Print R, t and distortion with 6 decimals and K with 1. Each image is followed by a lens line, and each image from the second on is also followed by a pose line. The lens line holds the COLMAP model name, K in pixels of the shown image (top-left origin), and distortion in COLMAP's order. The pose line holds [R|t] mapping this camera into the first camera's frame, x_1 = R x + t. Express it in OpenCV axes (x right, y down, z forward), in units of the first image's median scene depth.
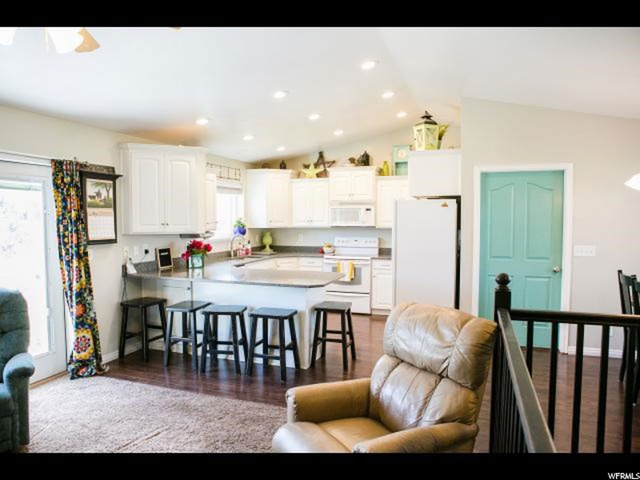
lens RADIAL K [[436.9, 0, 320.0], [0, 436.9, 240.0], [0, 0, 1]] dist [-0.105113, 0.072661]
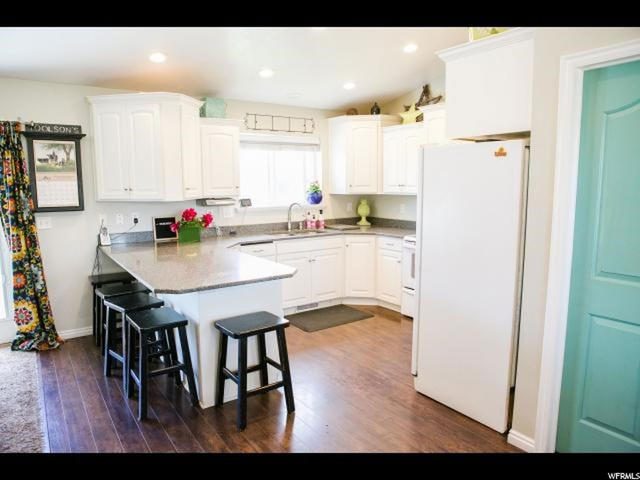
lens RADIAL K [[436.9, 0, 320.0], [0, 436.9, 240.0], [0, 0, 1]] dist [-0.105113, 0.072661]
pose [[0.811666, 0.073962, -0.579420, 0.443155], [-0.026225, 0.995565, 0.090346, -0.024509], [0.583532, -0.058135, 0.810006, 0.538956]]
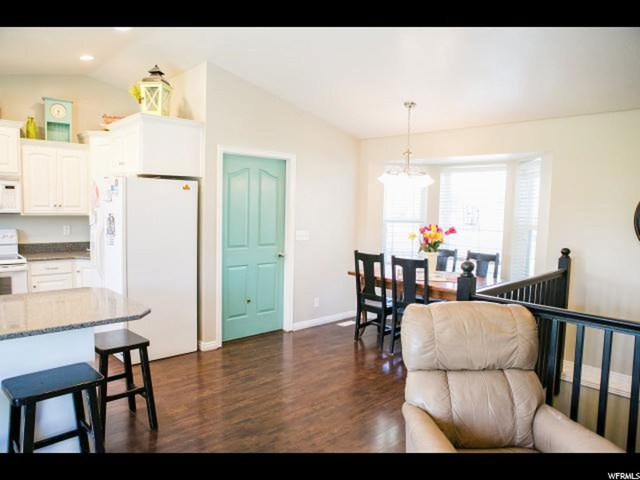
lens RADIAL K [[436.9, 0, 320.0], [0, 436.9, 240.0], [0, 0, 1]] dist [-0.105113, 0.072661]
pose [[0.450027, -0.056938, 0.891198, -0.362767], [0.020517, 0.998361, 0.053424, -0.021795], [-0.892779, -0.005758, 0.450457, 0.438500]]
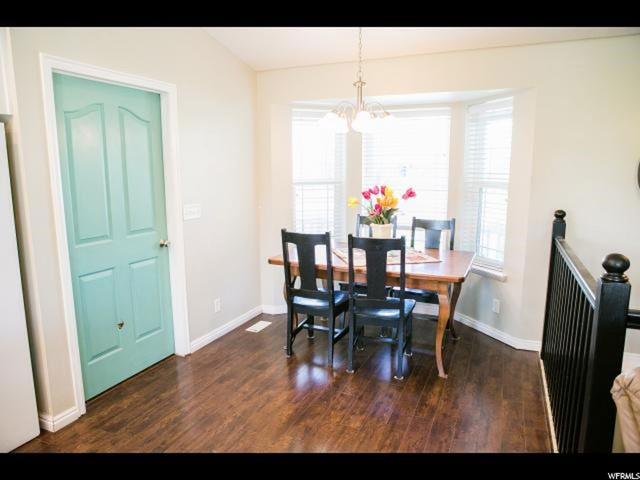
lens RADIAL K [[436.9, 0, 320.0], [0, 436.9, 240.0], [0, 0, 1]] dist [-0.105113, 0.072661]
pose [[0.074722, -0.162397, 0.983892, -0.098766], [0.053439, 0.985885, 0.158668, -0.031540], [-0.995772, 0.040722, 0.082346, 0.709482]]
